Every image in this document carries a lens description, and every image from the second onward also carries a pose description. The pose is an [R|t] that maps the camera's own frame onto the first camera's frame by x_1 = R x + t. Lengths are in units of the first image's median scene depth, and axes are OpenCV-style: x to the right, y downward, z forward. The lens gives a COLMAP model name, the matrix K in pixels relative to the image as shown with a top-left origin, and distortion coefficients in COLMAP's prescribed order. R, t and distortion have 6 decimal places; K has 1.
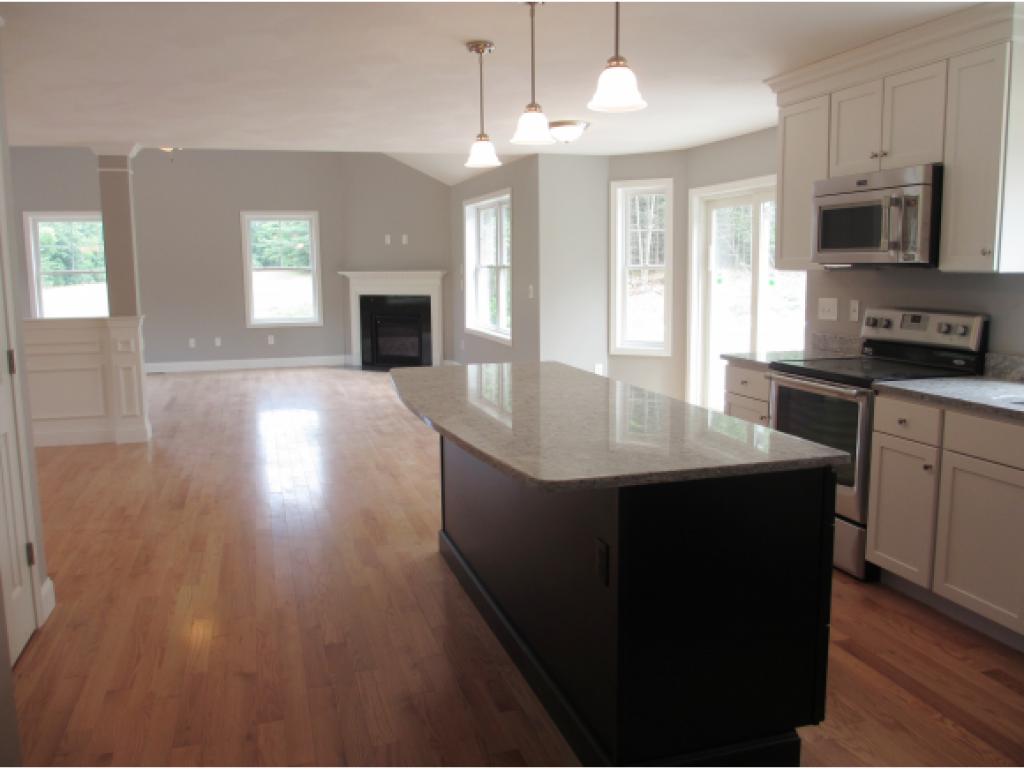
lens RADIAL K [[845.7, 0, 514.8], [0, 845.7, 385.9], [0, 0, 1]] dist [-0.060384, 0.010370]
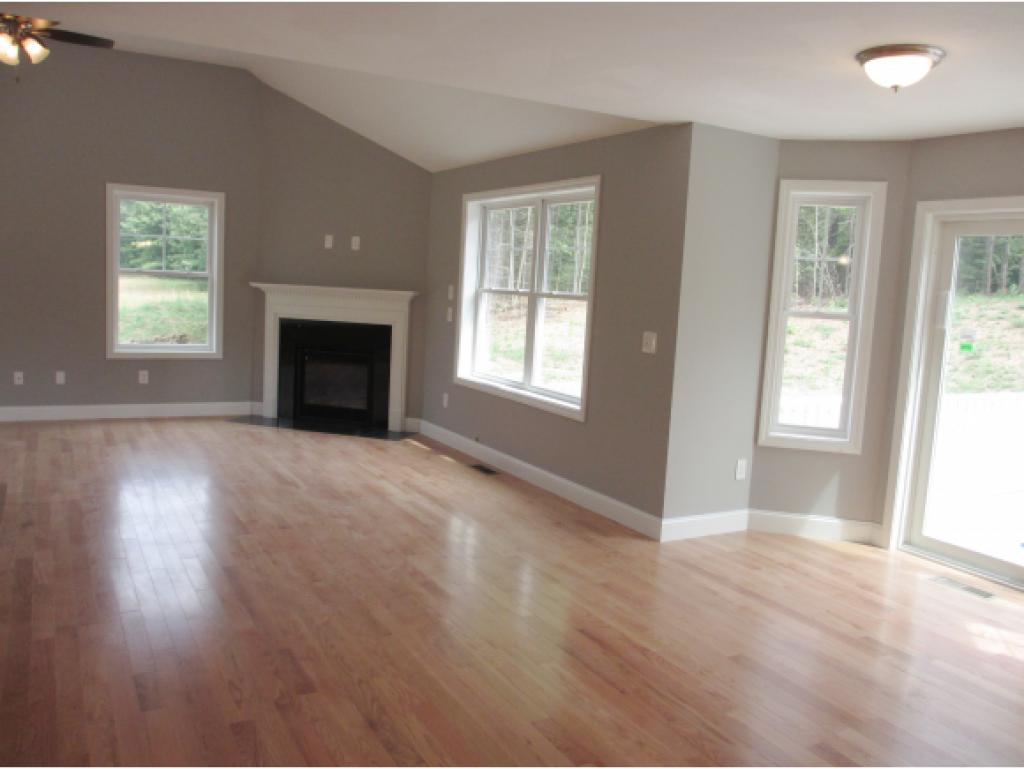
lens RADIAL K [[845.7, 0, 514.8], [0, 845.7, 385.9], [0, 0, 1]] dist [-0.060384, 0.010370]
pose [[0.975464, 0.038209, 0.216818, -0.153515], [-0.033982, 0.999153, -0.023188, -0.044796], [-0.217520, 0.015251, 0.975937, 0.298721]]
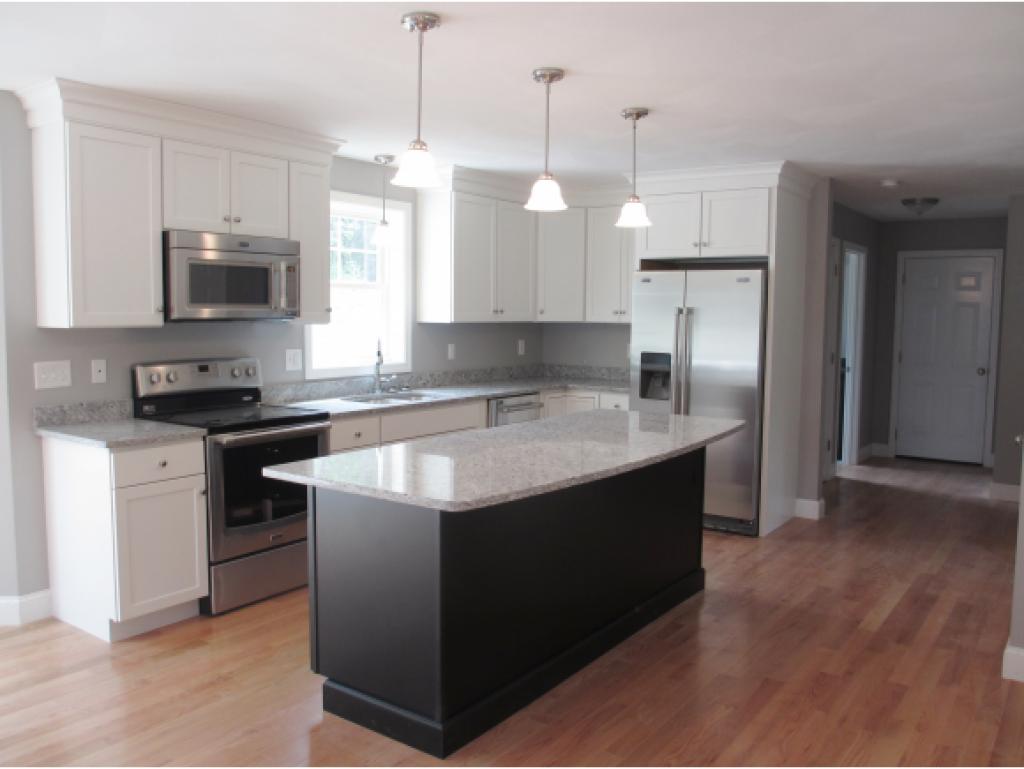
lens RADIAL K [[845.7, 0, 514.8], [0, 845.7, 385.9], [0, 0, 1]] dist [-0.060384, 0.010370]
pose [[-0.606811, -0.067573, 0.791969, -0.233808], [0.109178, 0.979850, 0.167257, -0.072265], [-0.787312, 0.187959, -0.587206, 0.486515]]
